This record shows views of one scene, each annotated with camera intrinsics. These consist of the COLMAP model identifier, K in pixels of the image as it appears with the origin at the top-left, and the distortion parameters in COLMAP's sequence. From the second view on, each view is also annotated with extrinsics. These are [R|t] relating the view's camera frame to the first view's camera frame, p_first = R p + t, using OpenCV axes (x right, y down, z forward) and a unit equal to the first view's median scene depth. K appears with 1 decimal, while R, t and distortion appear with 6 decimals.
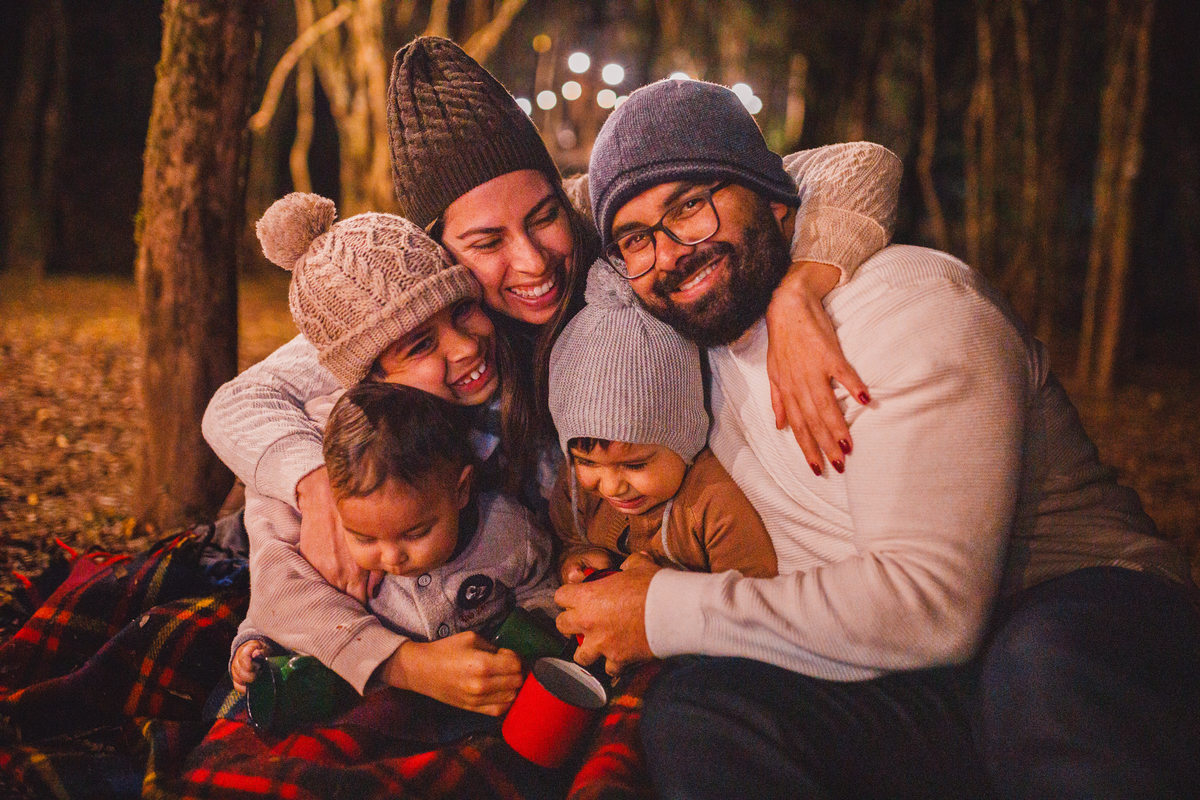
lens RADIAL K [[1170.7, 0, 602.9], [0, 1170.7, 418.1], [0, 0, 1]] dist [-0.006127, 0.003695]
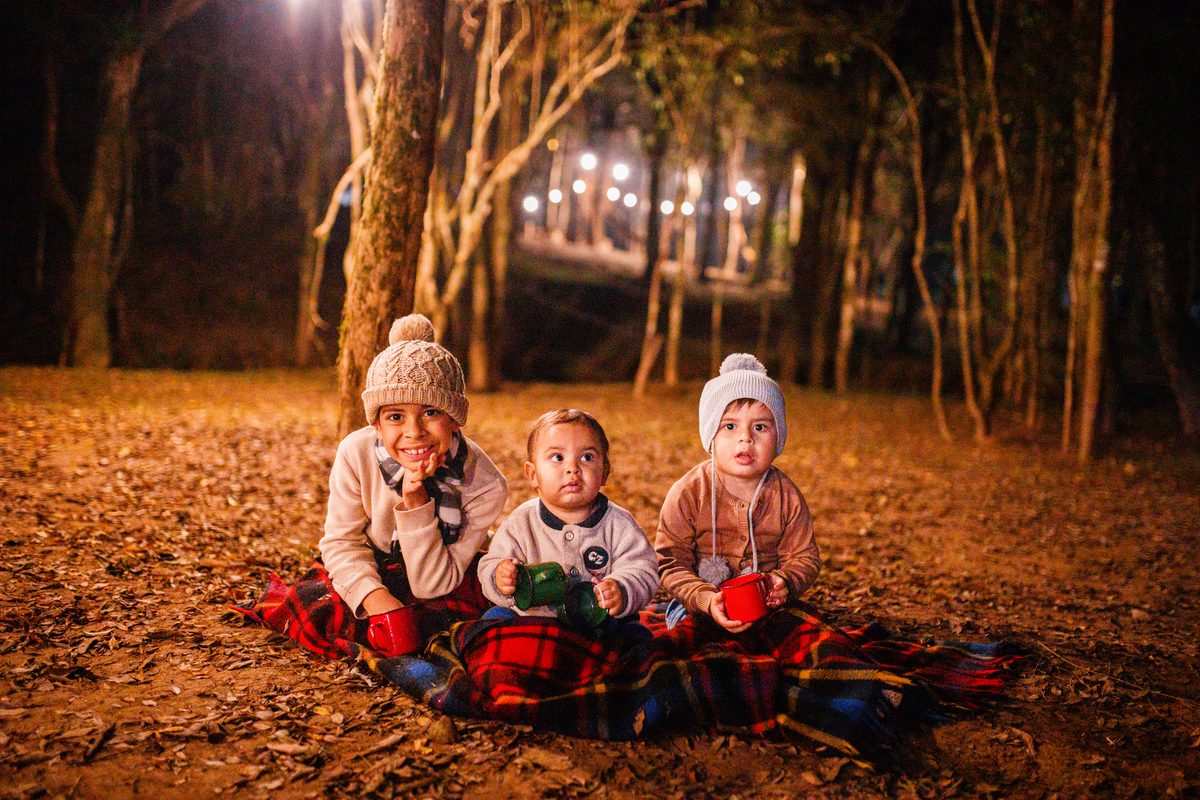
lens RADIAL K [[1170.7, 0, 602.9], [0, 1170.7, 418.1], [0, 0, 1]] dist [-0.006127, 0.003695]
pose [[0.999915, -0.012795, -0.002549, -0.066510], [0.012571, 0.997165, -0.074191, 0.030977], [0.003491, 0.074153, 0.997241, -0.279975]]
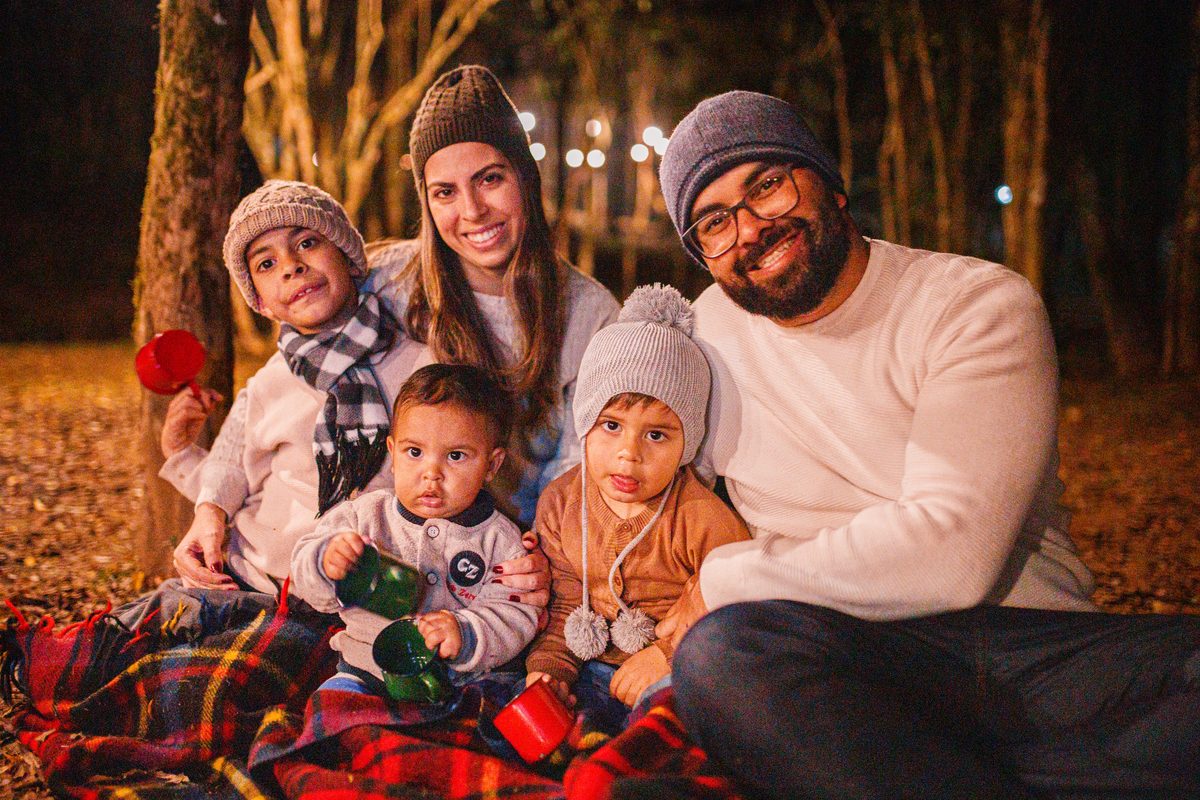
lens RADIAL K [[1170.7, 0, 602.9], [0, 1170.7, 418.1], [0, 0, 1]] dist [-0.006127, 0.003695]
pose [[0.996477, -0.050415, 0.067016, -0.044540], [0.052826, 0.998001, -0.034700, 0.005682], [-0.065133, 0.038118, 0.997148, -0.047349]]
